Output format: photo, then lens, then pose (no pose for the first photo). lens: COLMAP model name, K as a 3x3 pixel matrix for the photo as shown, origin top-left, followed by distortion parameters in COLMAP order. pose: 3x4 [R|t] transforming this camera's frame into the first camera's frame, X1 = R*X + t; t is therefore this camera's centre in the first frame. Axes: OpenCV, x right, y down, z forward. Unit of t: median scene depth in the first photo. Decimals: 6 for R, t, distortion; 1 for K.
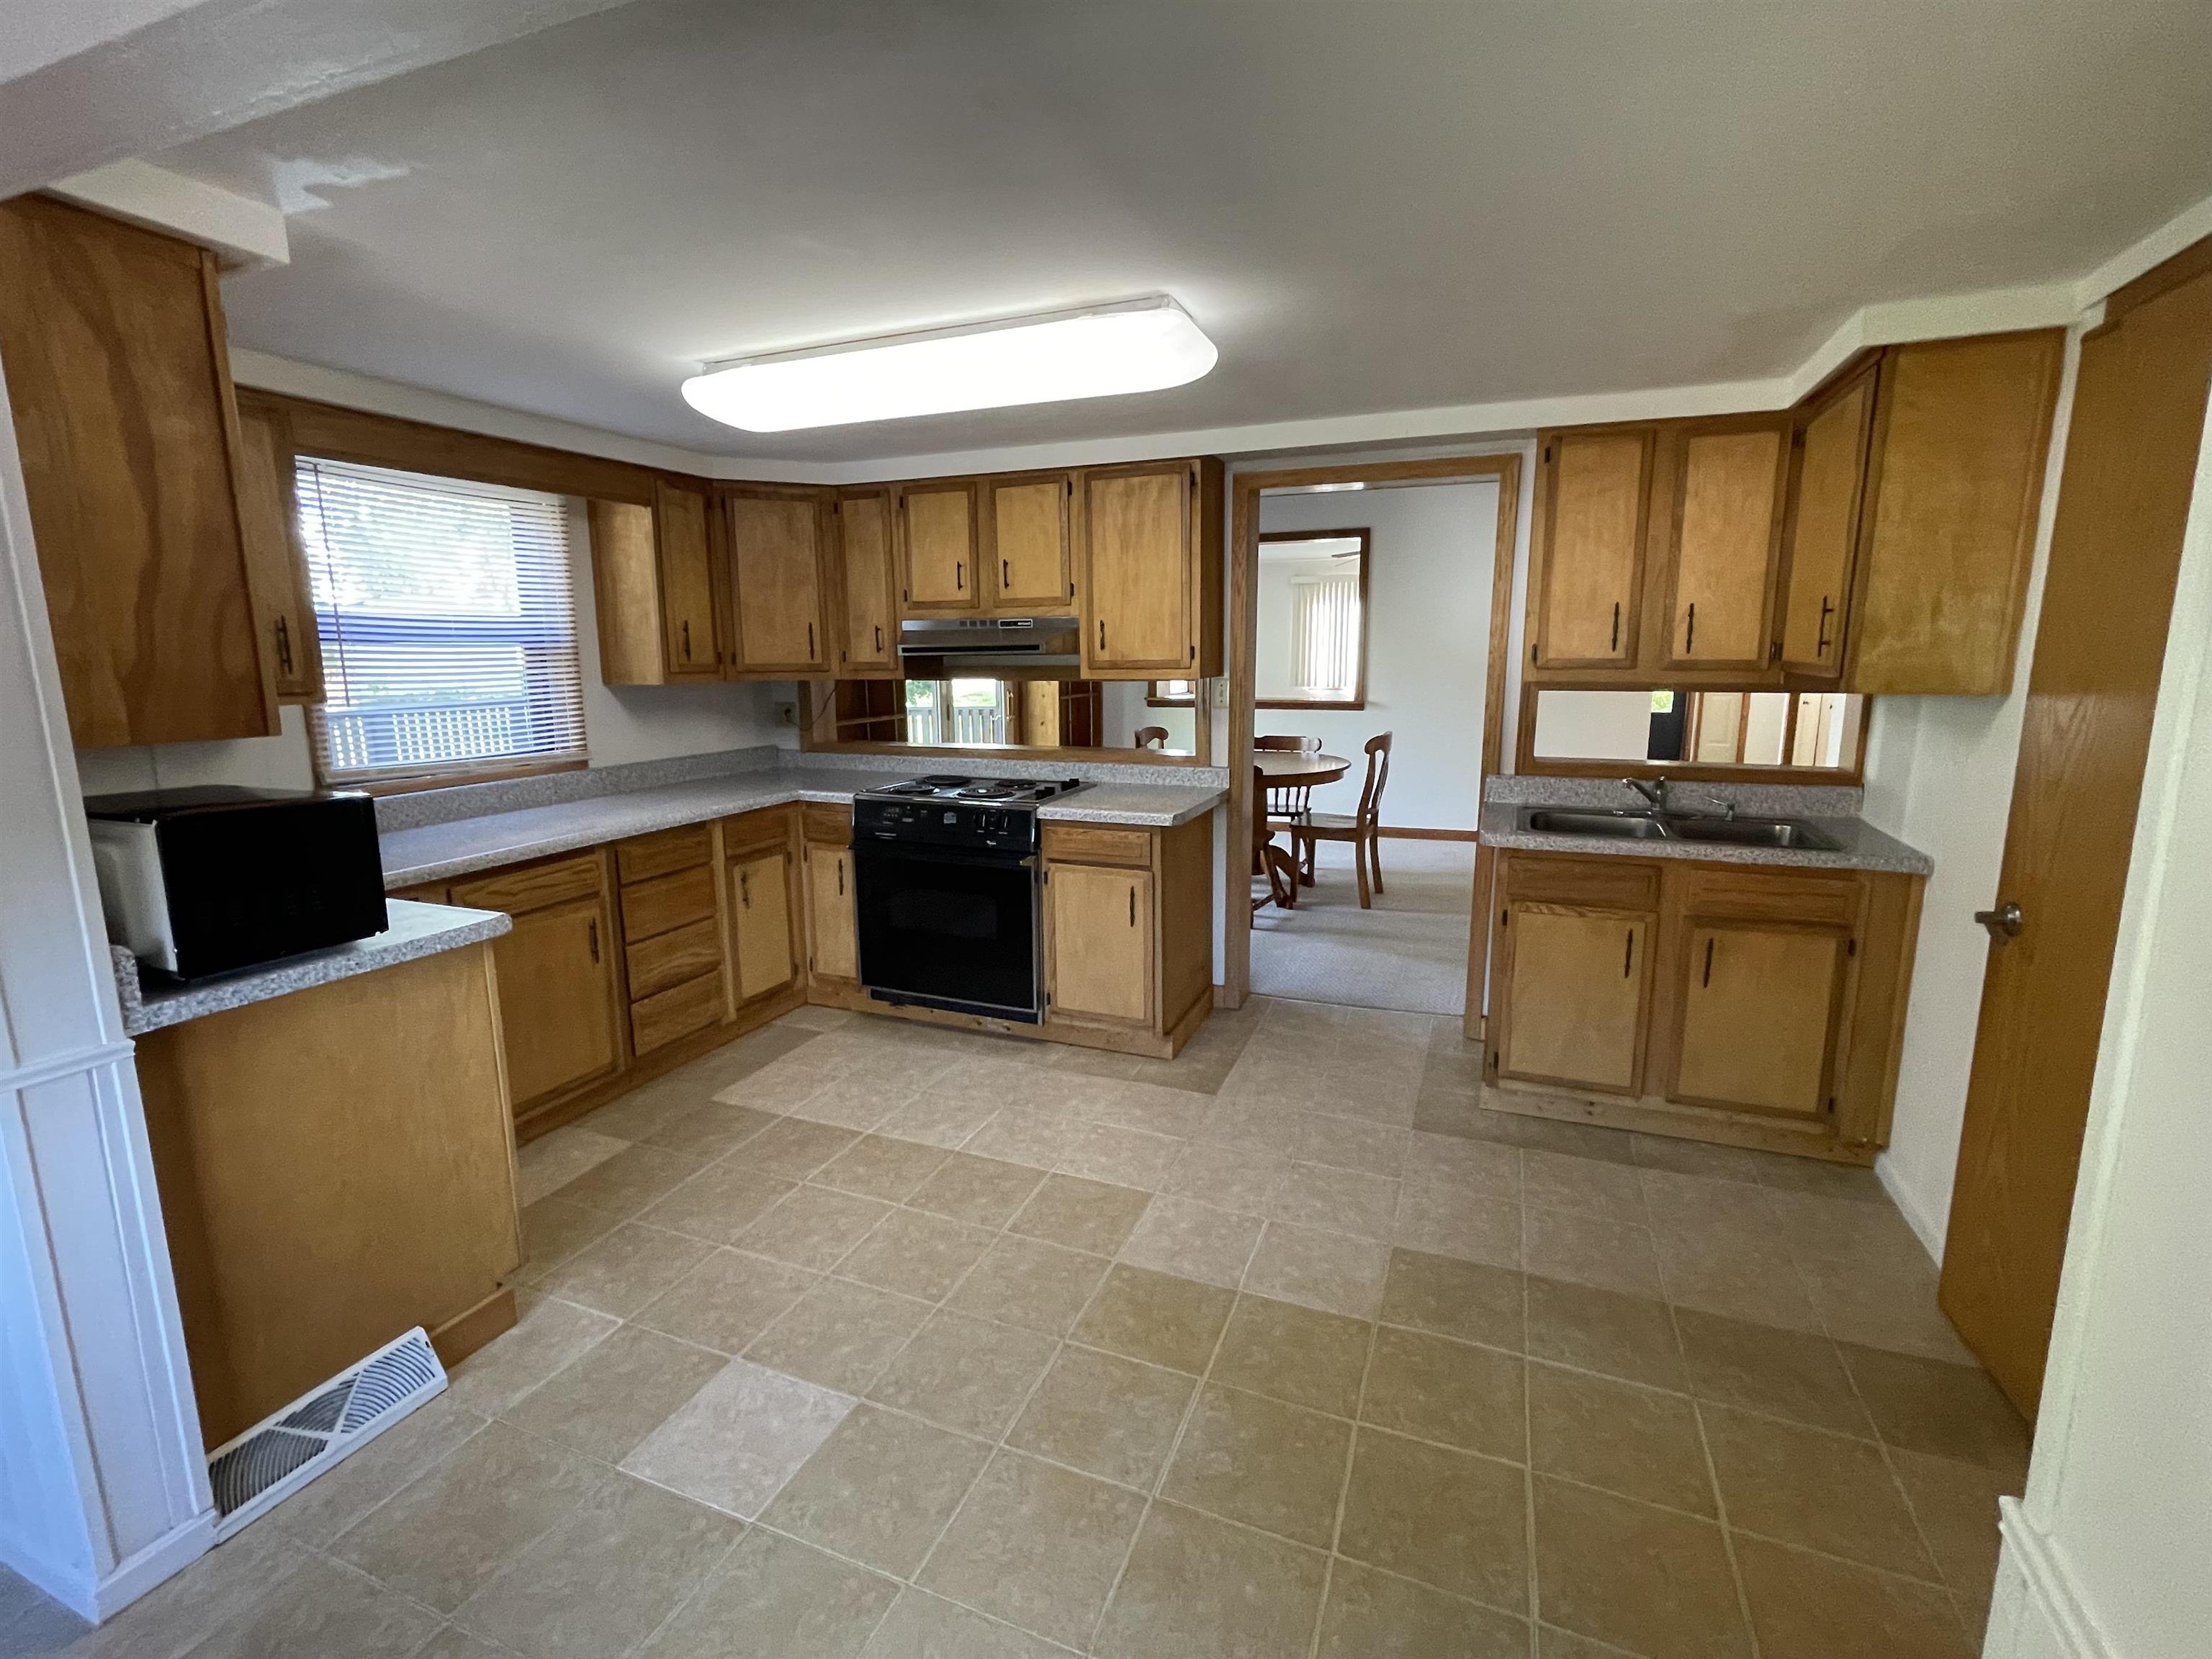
lens RADIAL K [[995.1, 0, 1106.0], [0, 995.1, 829.5], [0, 0, 1]] dist [0.001456, -0.000216]
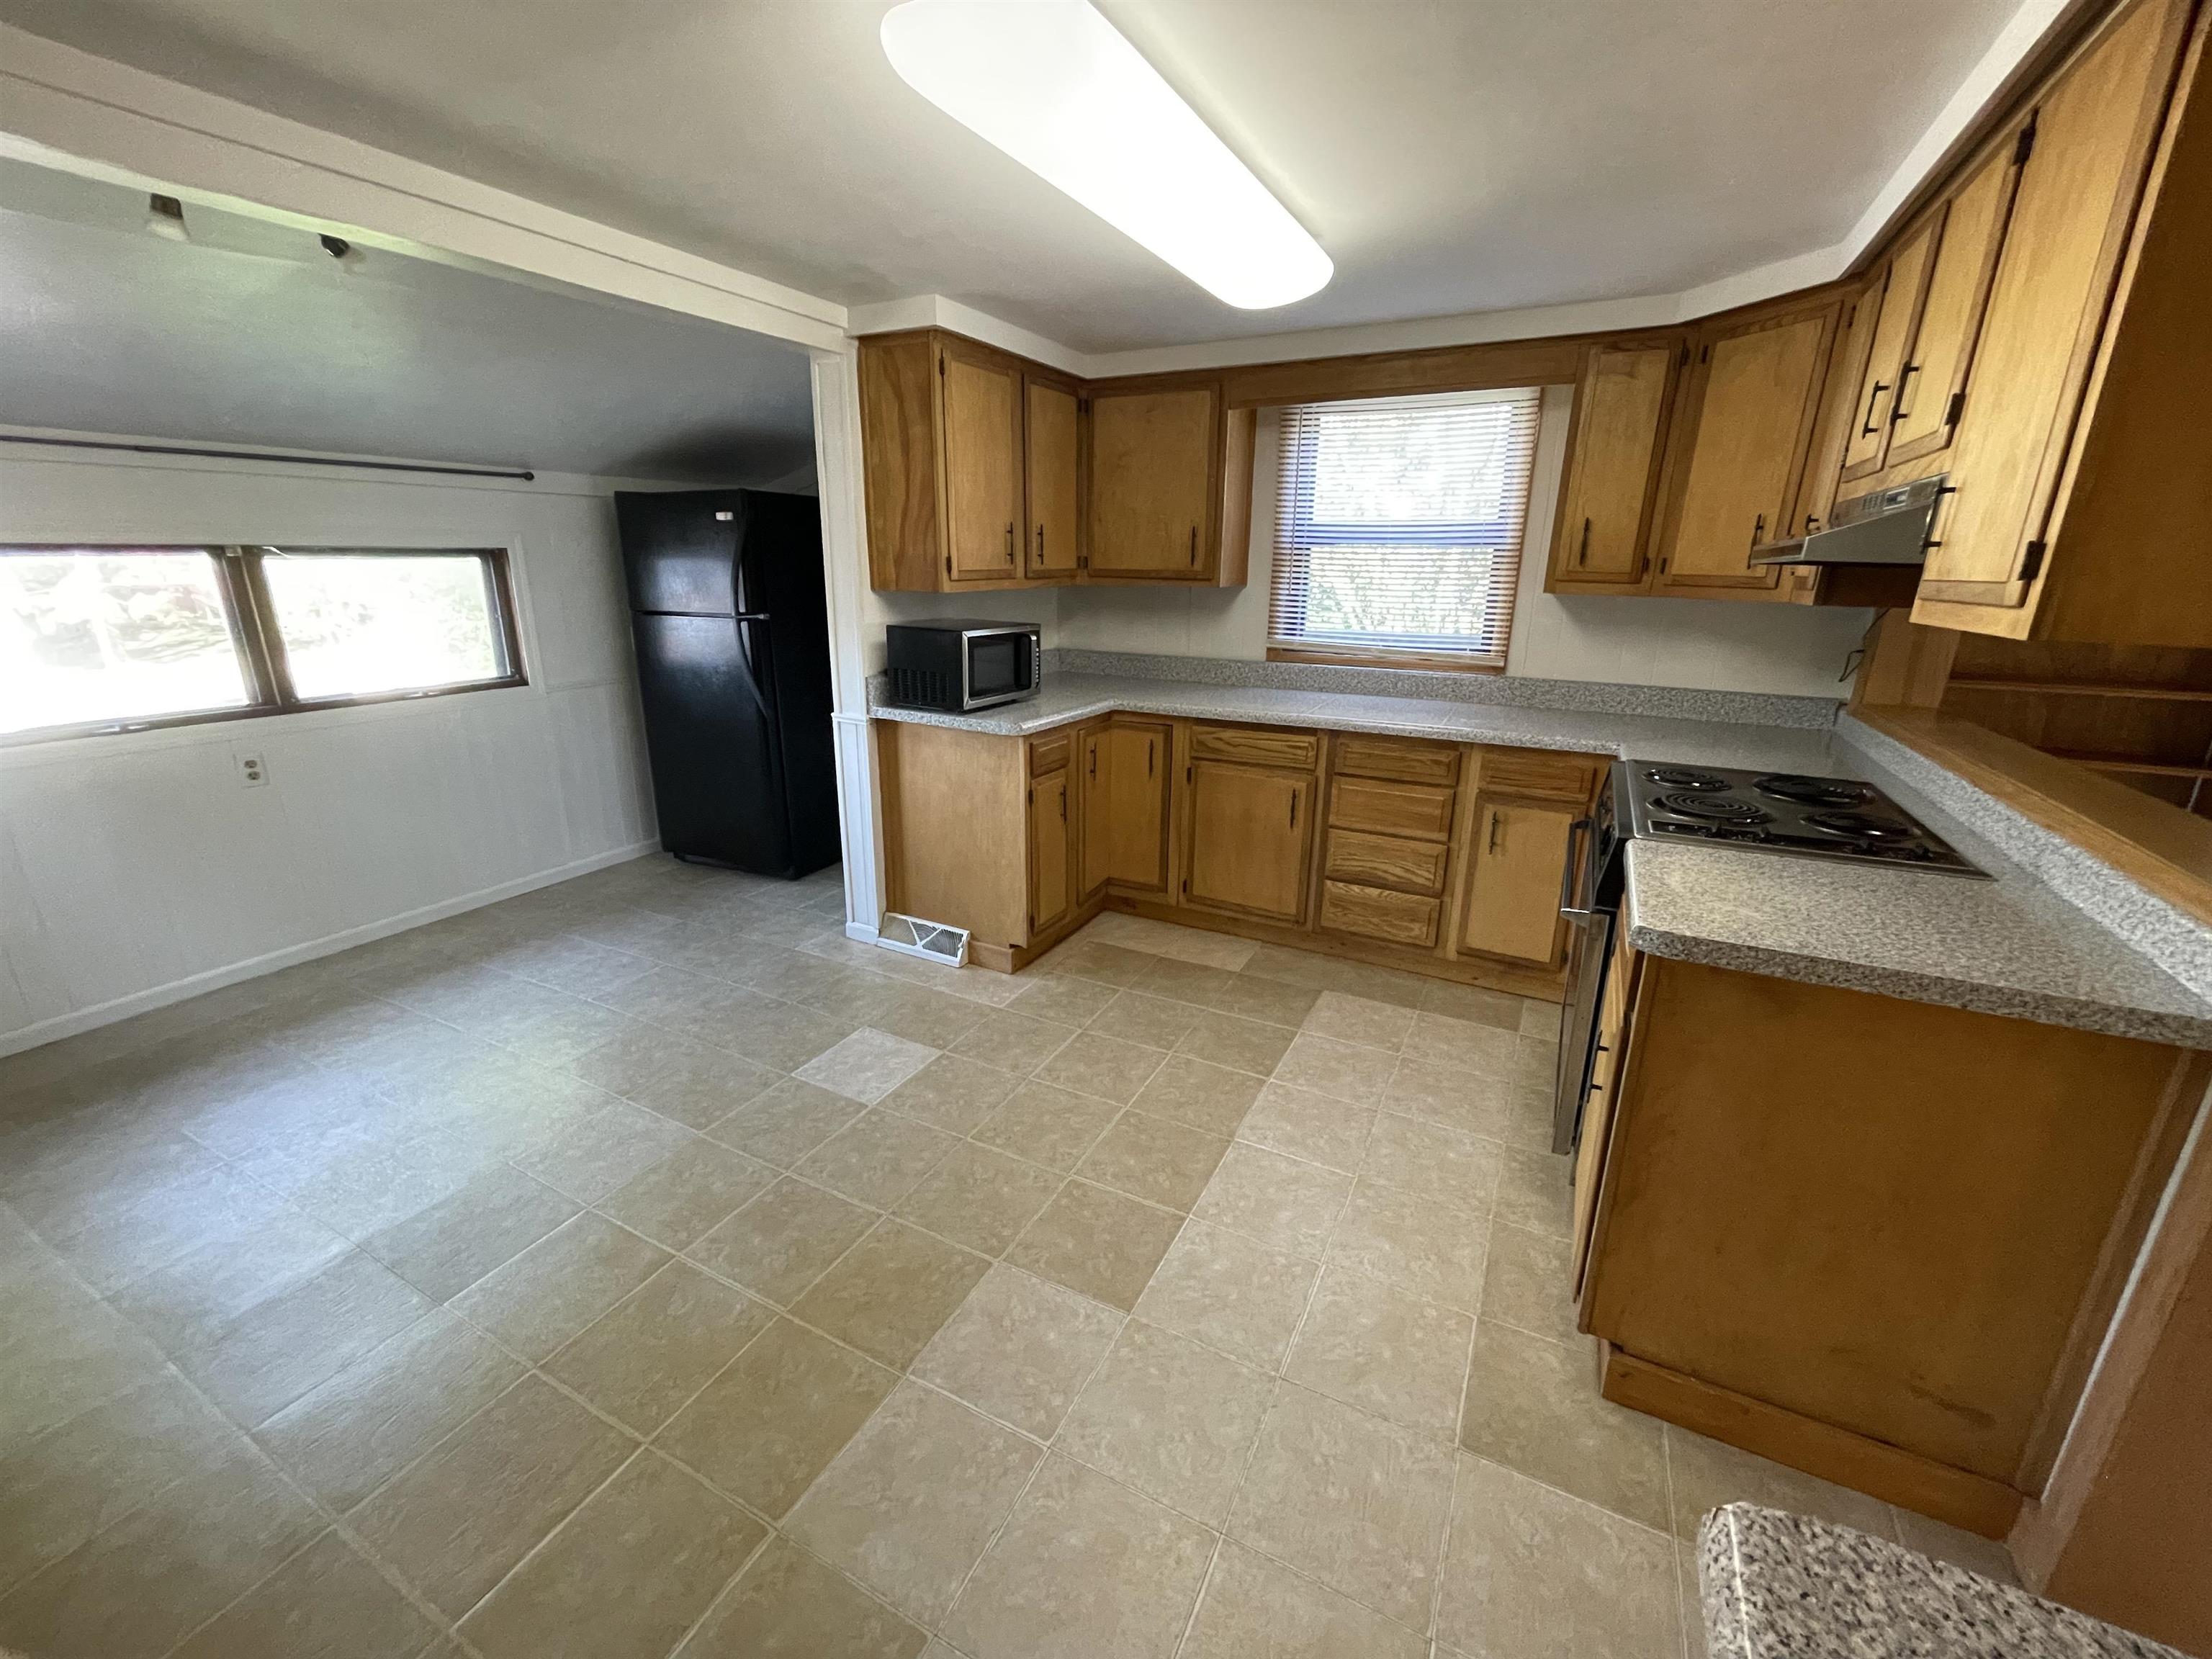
lens RADIAL K [[890.8, 0, 1106.0], [0, 890.8, 829.5], [0, 0, 1]] dist [-0.013683, -0.000577]
pose [[-0.105540, 0.295455, -0.949509, 0.498006], [-0.185447, 0.932243, 0.310695, -0.145268], [0.976970, 0.208874, -0.043598, 0.828663]]
